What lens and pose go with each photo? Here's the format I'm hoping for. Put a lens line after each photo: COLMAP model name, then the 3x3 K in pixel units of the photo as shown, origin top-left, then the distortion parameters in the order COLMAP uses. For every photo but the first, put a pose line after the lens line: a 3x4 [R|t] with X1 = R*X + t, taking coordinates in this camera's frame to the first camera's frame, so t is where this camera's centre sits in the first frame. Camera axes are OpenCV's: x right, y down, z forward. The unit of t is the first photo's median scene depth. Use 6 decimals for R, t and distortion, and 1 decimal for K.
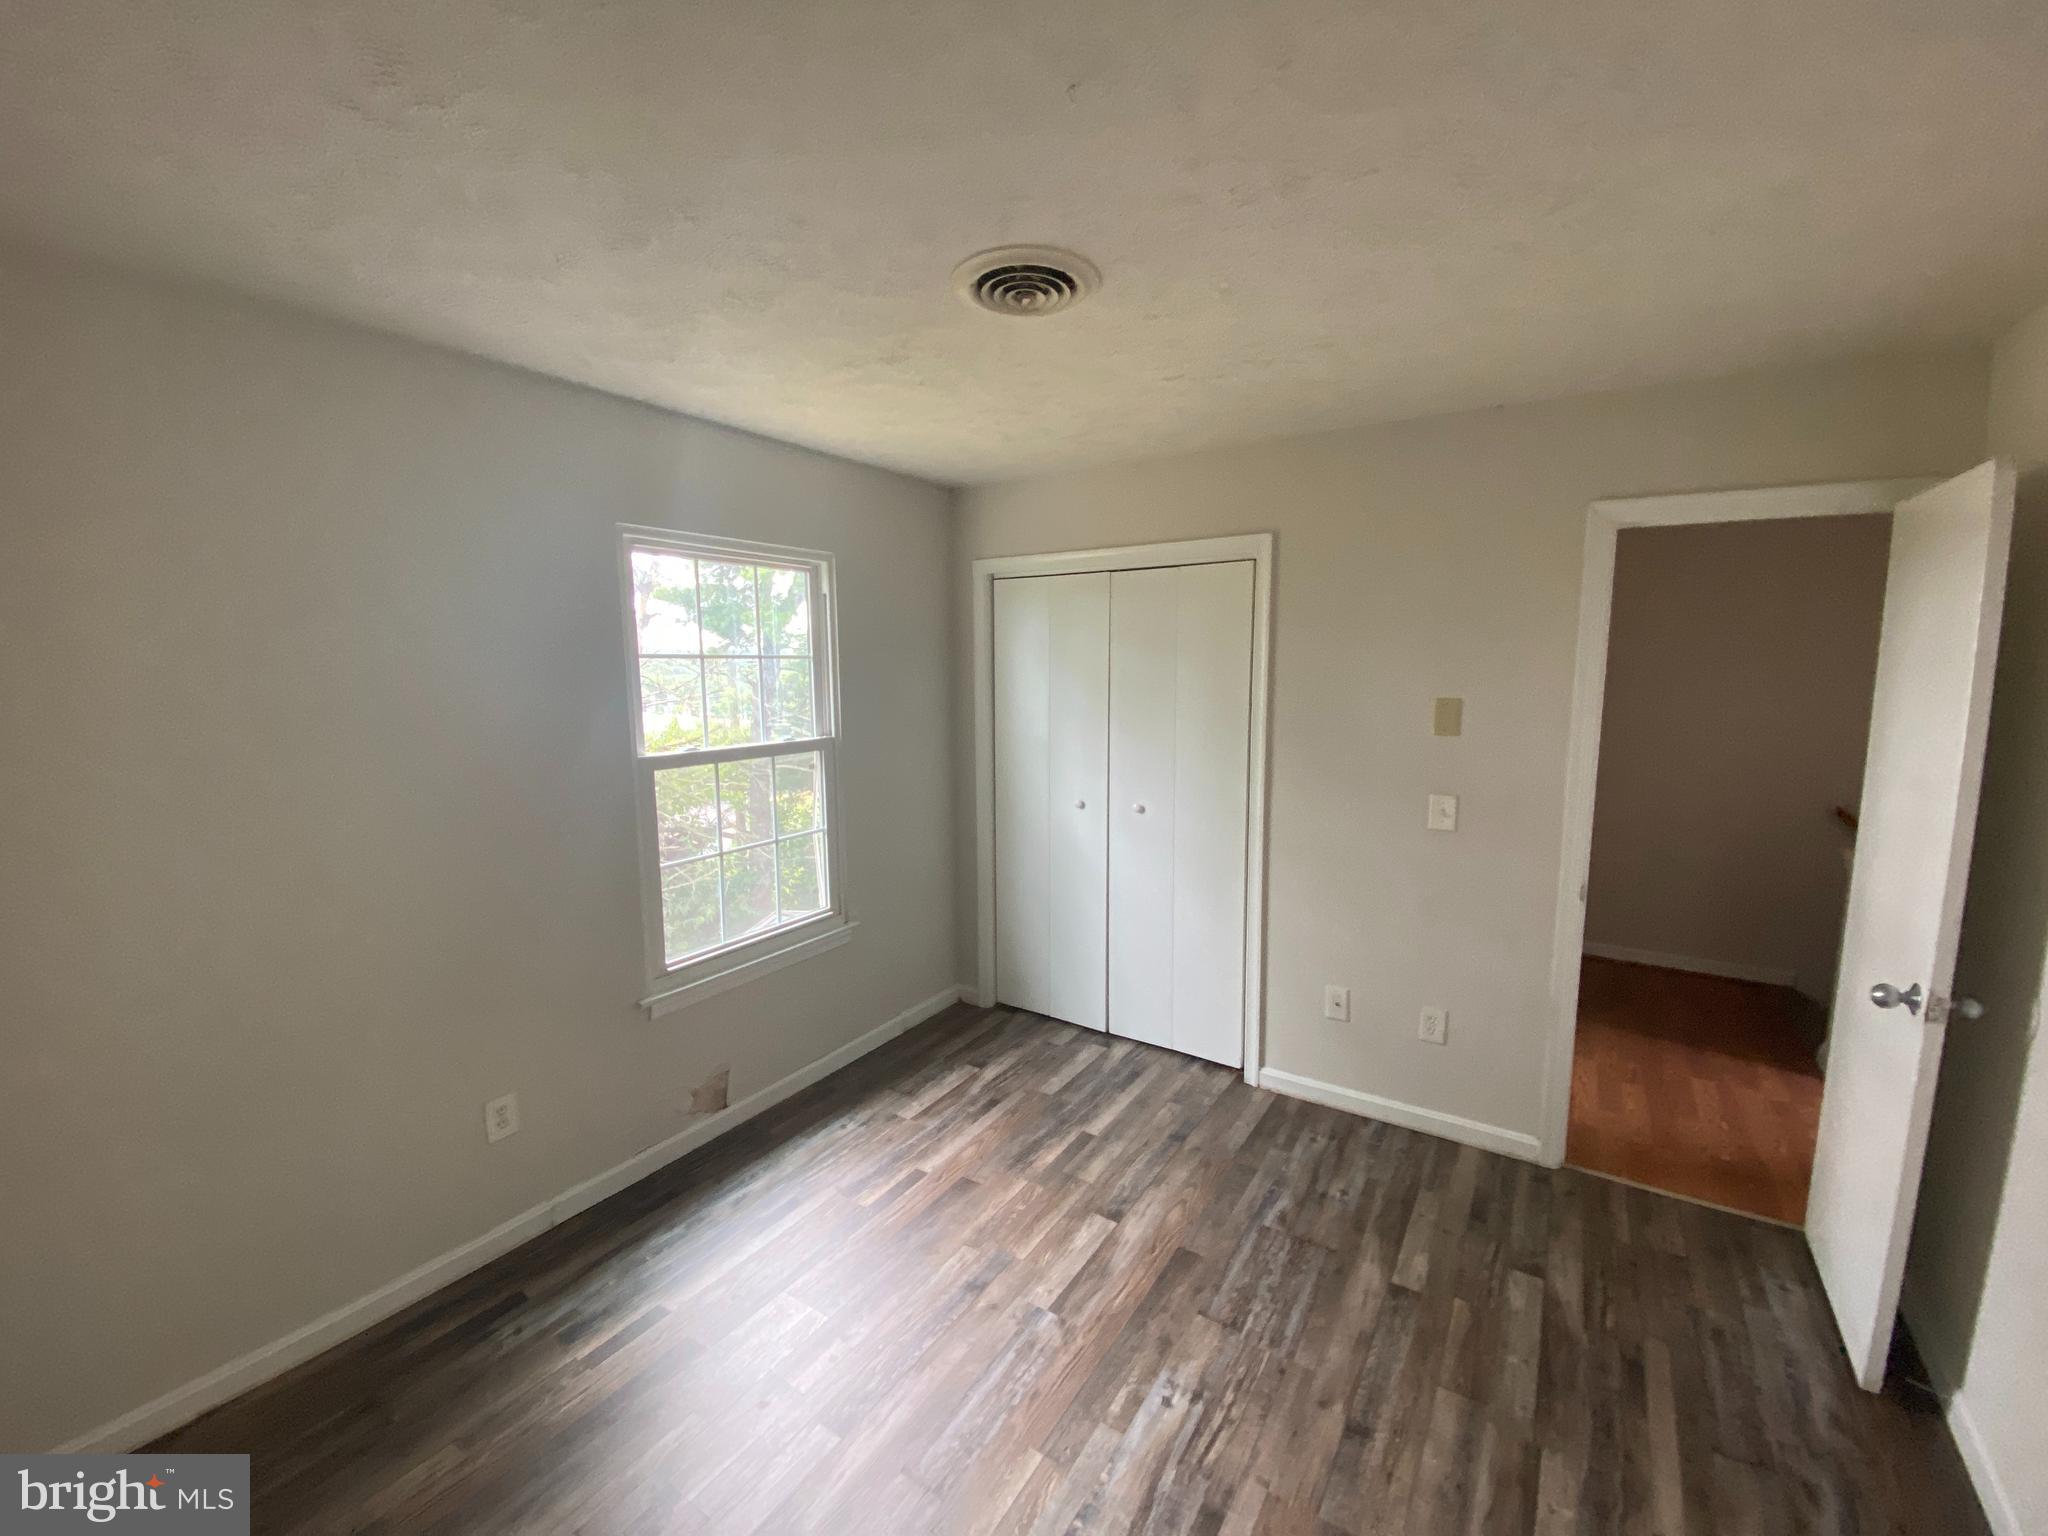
lens RADIAL K [[853.5, 0, 1028.8], [0, 853.5, 774.5], [0, 0, 1]] dist [0.046181, -0.026532]
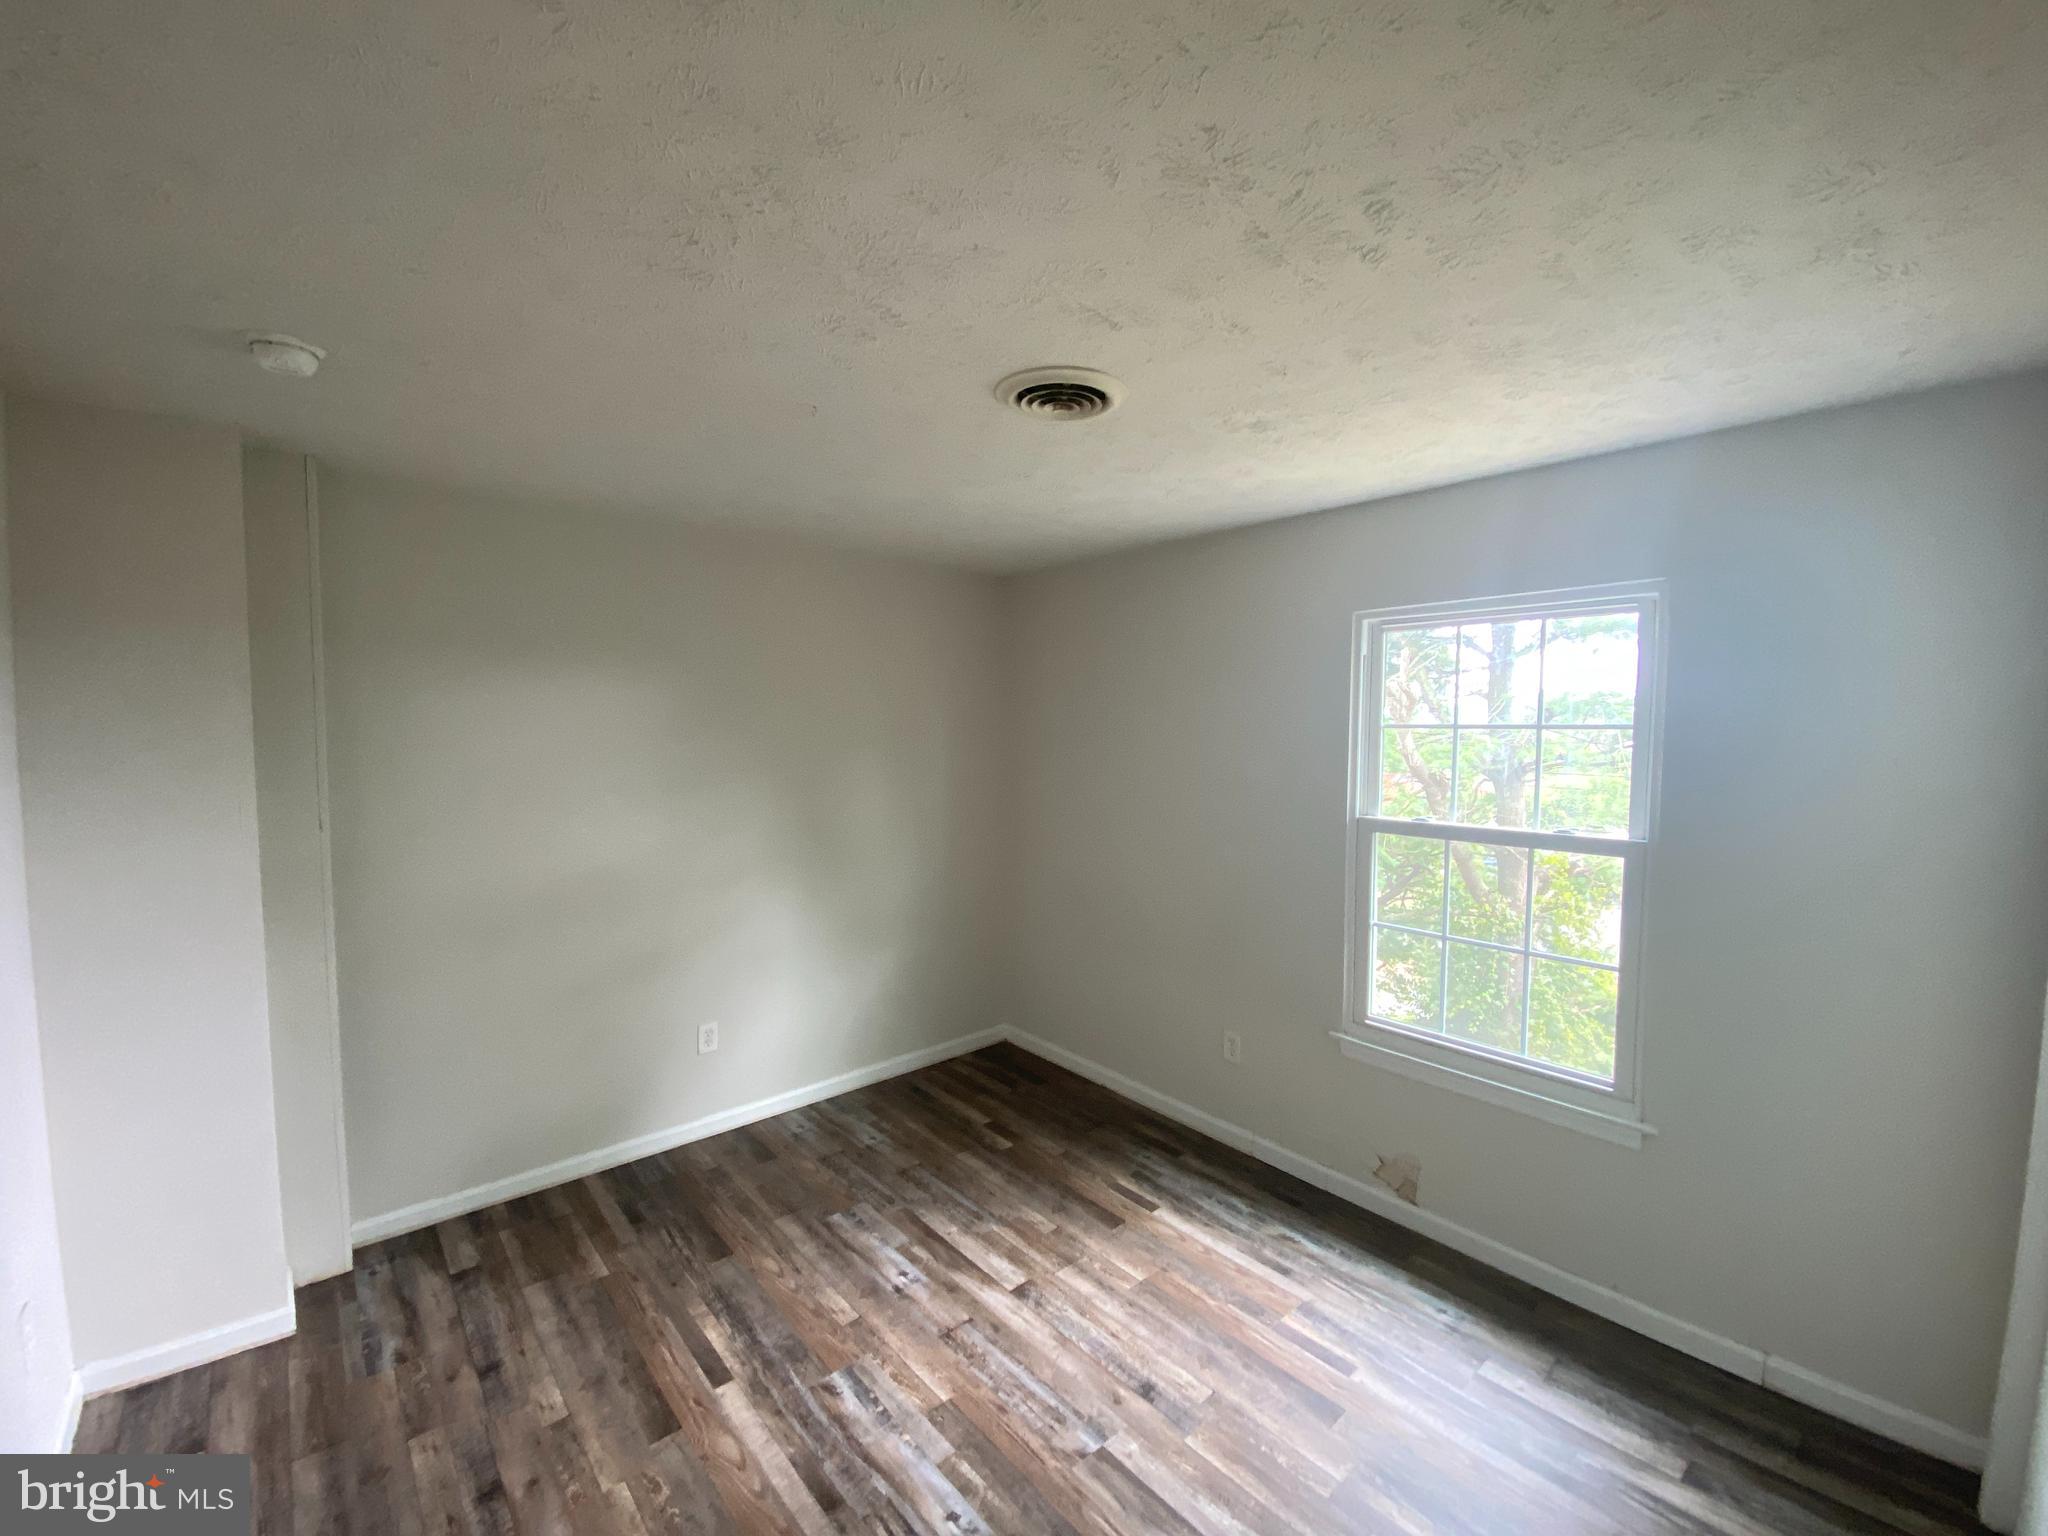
lens RADIAL K [[845.6, 0, 1017.1], [0, 845.6, 773.4], [0, 0, 1]] dist [0.018433, -0.015264]
pose [[-0.286368, 0.053041, -0.956651, 0.842123], [-0.138164, 0.985745, 0.096013, -0.139388], [0.948106, 0.159669, -0.274957, 1.032880]]
